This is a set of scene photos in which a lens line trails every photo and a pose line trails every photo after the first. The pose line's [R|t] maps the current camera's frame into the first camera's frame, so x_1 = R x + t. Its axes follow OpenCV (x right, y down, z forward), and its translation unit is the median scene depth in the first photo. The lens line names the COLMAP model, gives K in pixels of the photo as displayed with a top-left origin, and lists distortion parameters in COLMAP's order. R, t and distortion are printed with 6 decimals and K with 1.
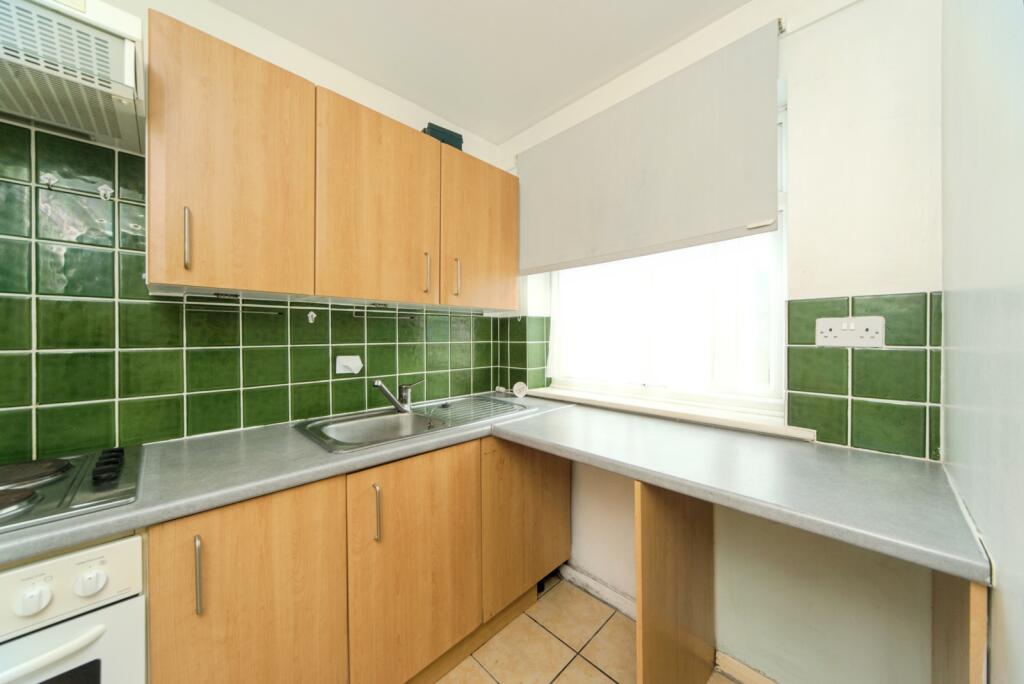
lens RADIAL K [[346.3, 0, 507.4], [0, 346.3, 337.2], [0, 0, 1]] dist [-0.000828, -0.000063]
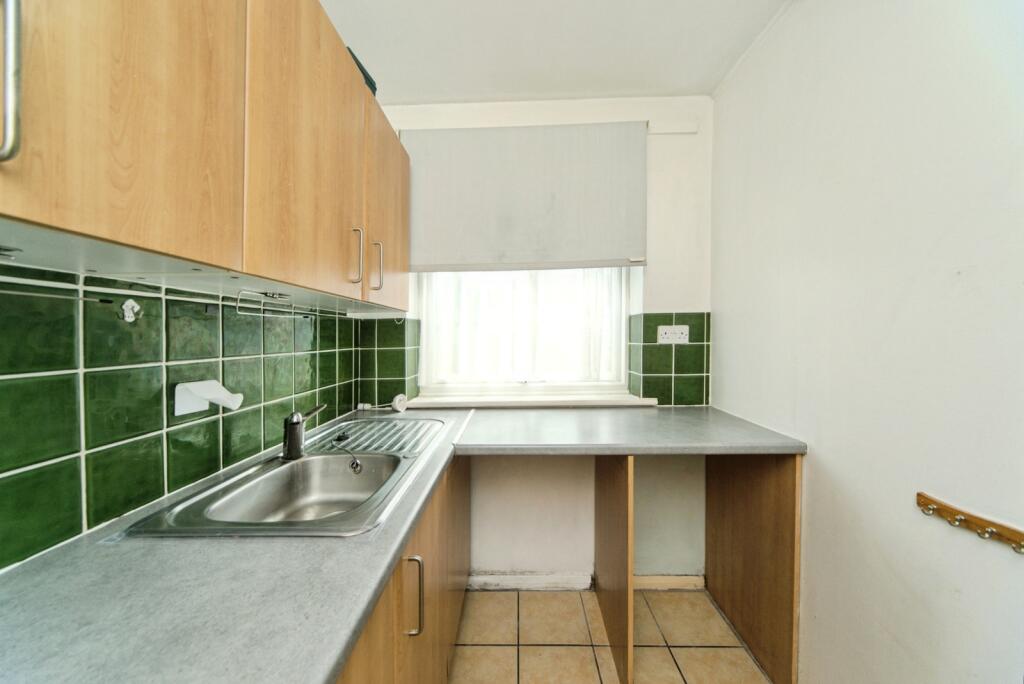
lens RADIAL K [[349.0, 0, 509.0], [0, 349.0, 340.1], [0, 0, 1]] dist [-0.000815, -0.000083]
pose [[0.716798, -0.016924, 0.697076, -0.549998], [0.017616, 0.999826, 0.006160, -0.008862], [-0.697058, 0.007865, 0.716971, 0.271135]]
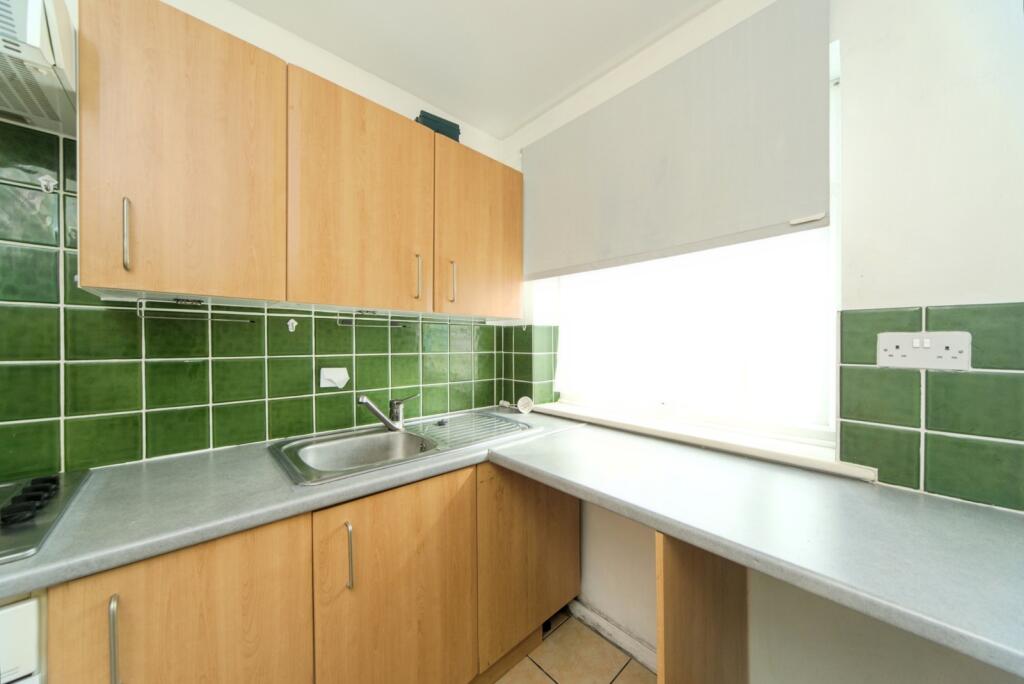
lens RADIAL K [[350.6, 0, 510.8], [0, 350.6, 336.7], [0, 0, 1]] dist [0.000493, -0.000035]
pose [[0.999678, 0.007391, -0.024292, 0.029298], [-0.007874, 0.999772, -0.019850, -0.015138], [0.024140, 0.020035, 0.999508, 0.103597]]
